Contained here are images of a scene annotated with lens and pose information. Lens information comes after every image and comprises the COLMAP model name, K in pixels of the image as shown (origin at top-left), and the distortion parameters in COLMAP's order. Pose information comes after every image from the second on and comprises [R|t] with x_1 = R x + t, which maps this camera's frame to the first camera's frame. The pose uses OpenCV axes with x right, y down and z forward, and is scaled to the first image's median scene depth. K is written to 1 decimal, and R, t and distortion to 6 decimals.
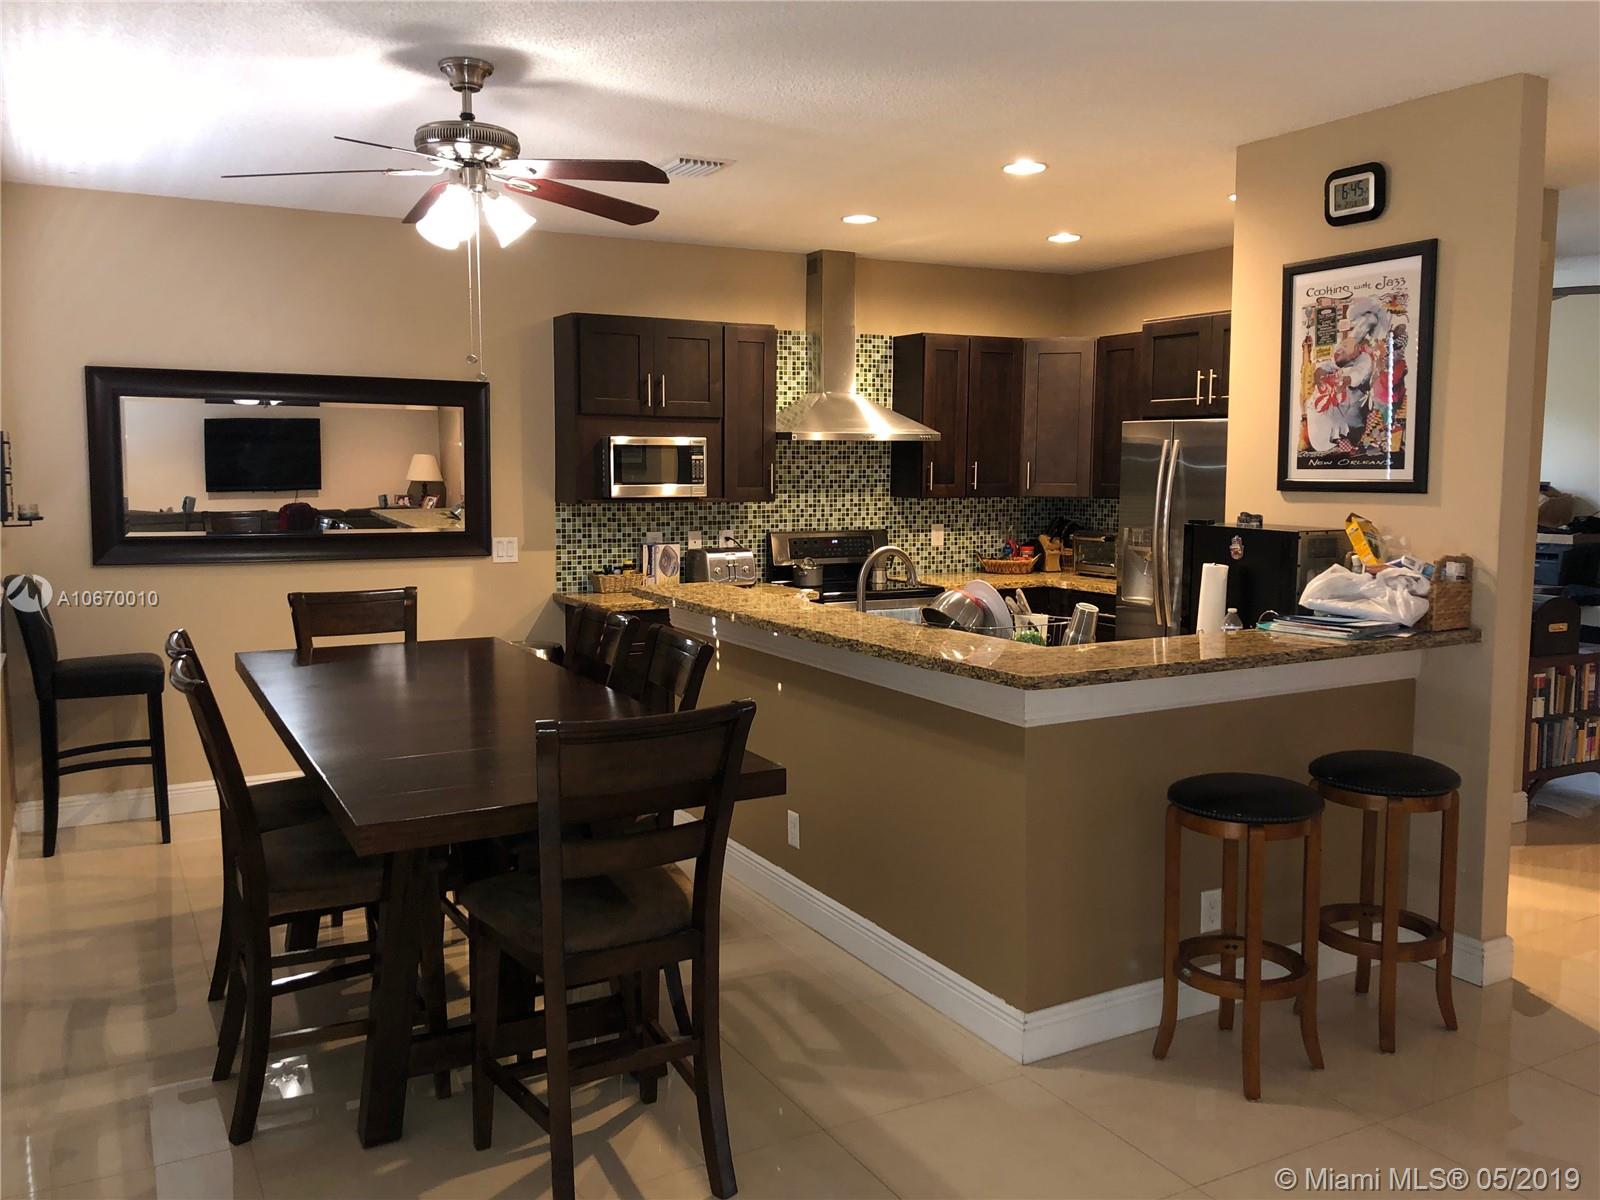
lens RADIAL K [[1304.3, 0, 783.1], [0, 1304.3, 599.9], [0, 0, 1]] dist [0.047074, -0.012905]
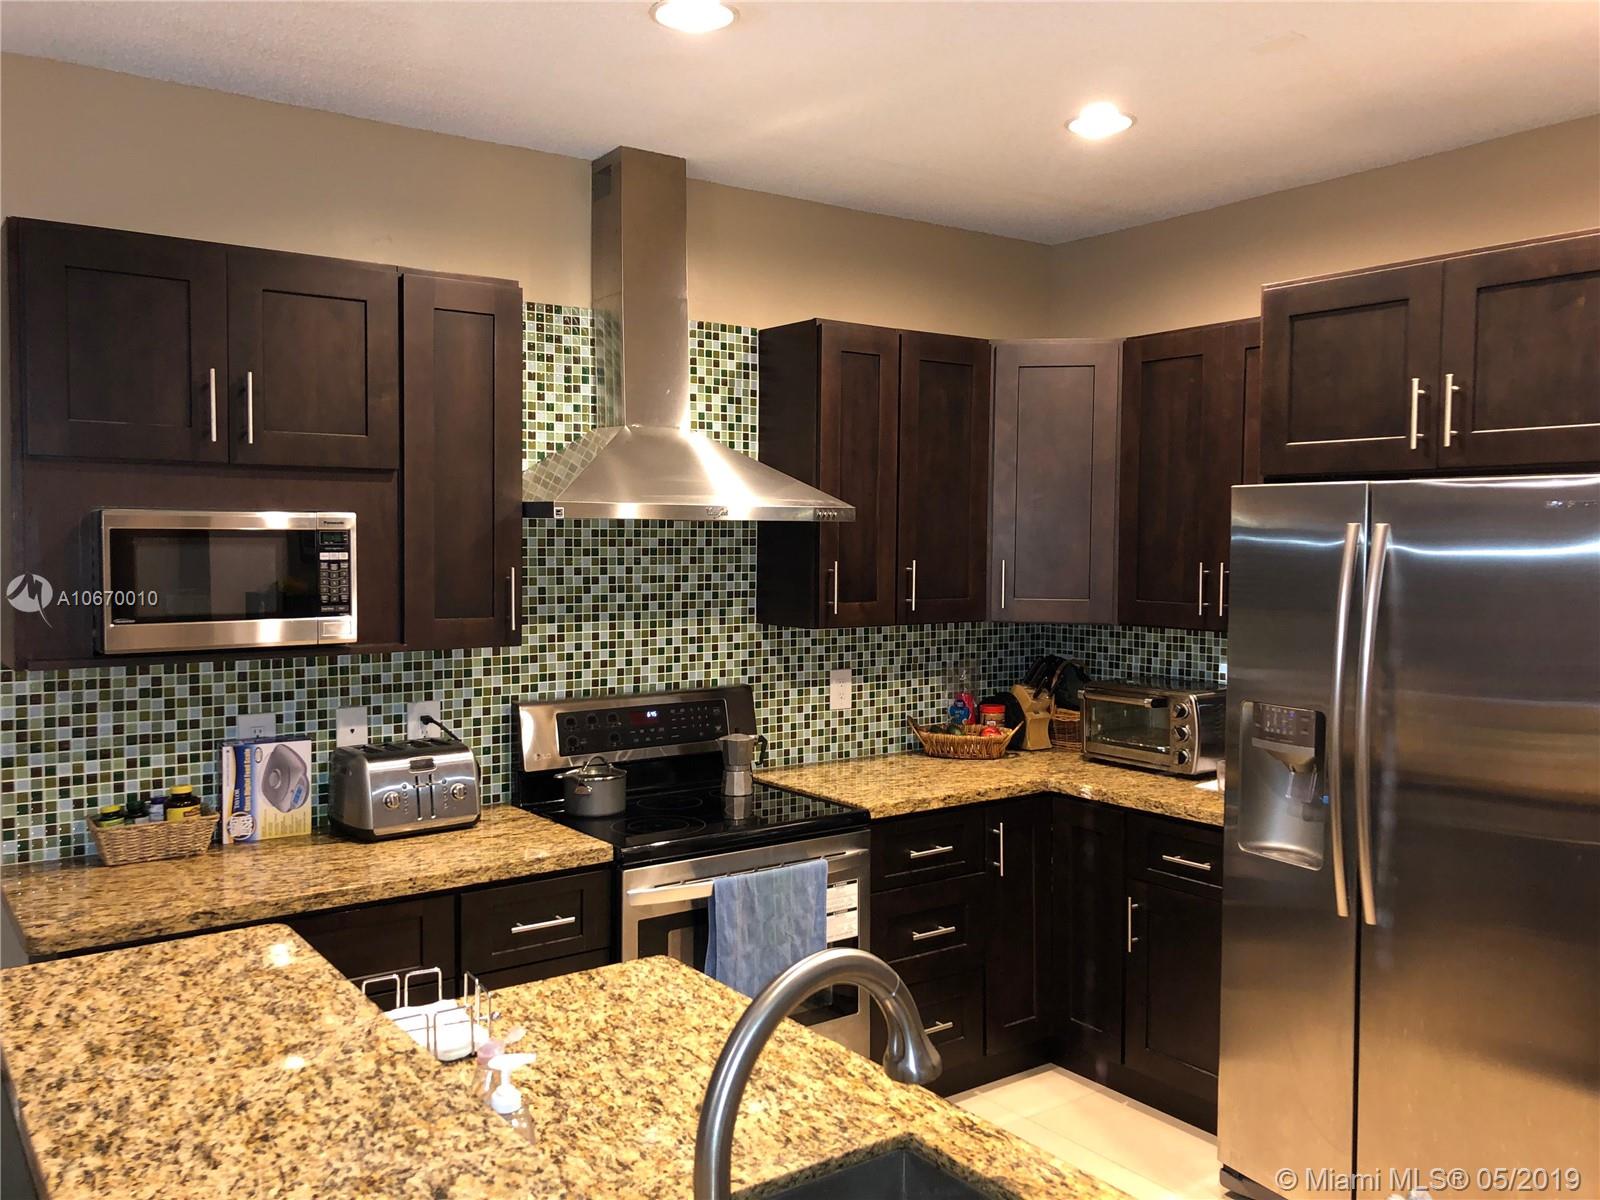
lens RADIAL K [[1276.5, 0, 800.0], [0, 1276.5, 600.0], [0, 0, 1]] dist [0.005947, -0.014387]
pose [[0.991384, -0.004819, 0.130899, 0.032518], [0.012167, 0.998390, -0.055395, -0.062443], [-0.130422, 0.056511, 0.989847, 0.499530]]
